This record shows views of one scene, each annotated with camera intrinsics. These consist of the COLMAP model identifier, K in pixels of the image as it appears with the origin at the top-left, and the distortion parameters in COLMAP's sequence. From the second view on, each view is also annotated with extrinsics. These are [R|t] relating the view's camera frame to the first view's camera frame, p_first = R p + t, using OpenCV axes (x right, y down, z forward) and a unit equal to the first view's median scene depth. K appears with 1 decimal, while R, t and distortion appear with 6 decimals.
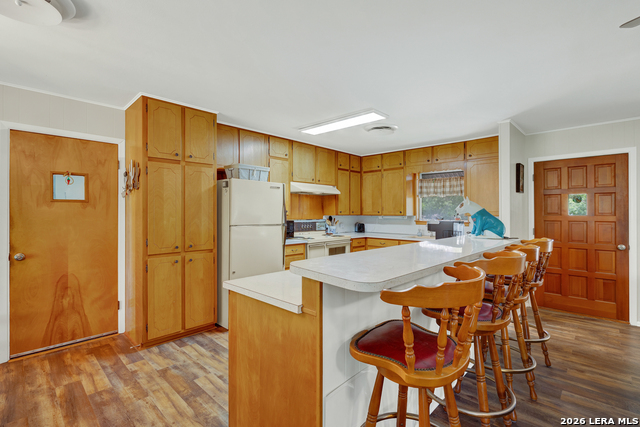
lens RADIAL K [[298.5, 0, 311.7], [0, 298.5, 209.3], [0, 0, 1]] dist [-0.001032, -0.001137]
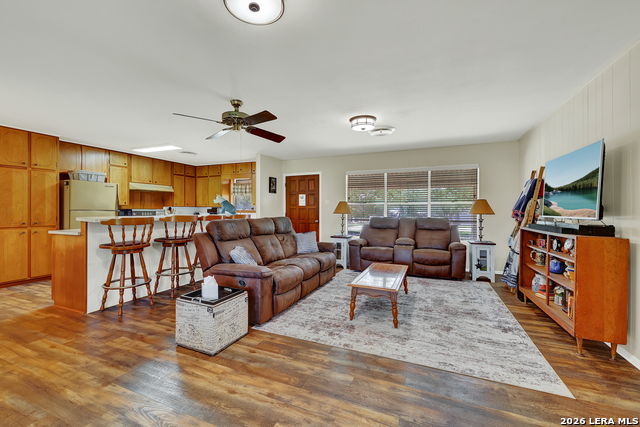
lens RADIAL K [[273.4, 0, 311.8], [0, 273.4, 207.8], [0, 0, 1]] dist [0.001816, -0.000162]
pose [[0.935109, 0.001590, 0.354357, 0.432682], [-0.002388, 0.999996, 0.001815, 0.039589], [-0.354352, -0.002543, 0.935109, -0.839400]]
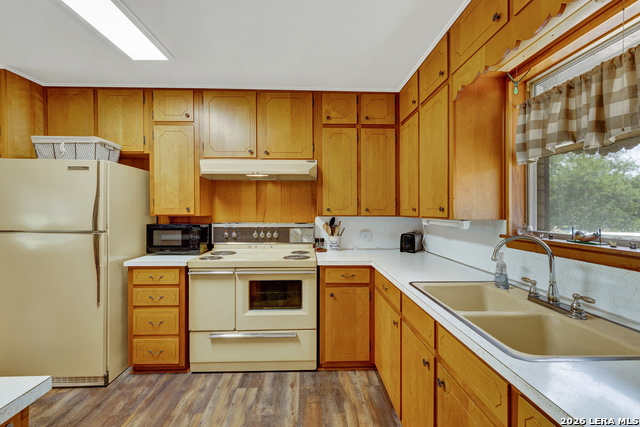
lens RADIAL K [[273.4, 0, 320.7], [0, 273.4, 209.6], [0, 0, 1]] dist [0.001816, -0.000162]
pose [[0.725762, -0.005898, -0.687920, 0.730214], [0.007507, 0.999972, -0.000653, 0.016285], [0.687905, -0.004690, 0.725786, 1.162052]]
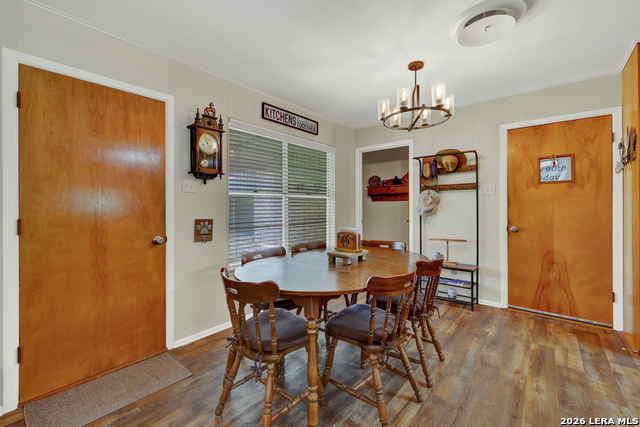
lens RADIAL K [[273.4, 0, 312.0], [0, 273.4, 205.0], [0, 0, 1]] dist [0.001816, -0.000162]
pose [[0.054510, -0.006312, -0.998493, 0.086447], [0.004036, 0.999973, -0.006101, 0.041046], [0.998505, -0.003698, 0.054534, 0.056703]]
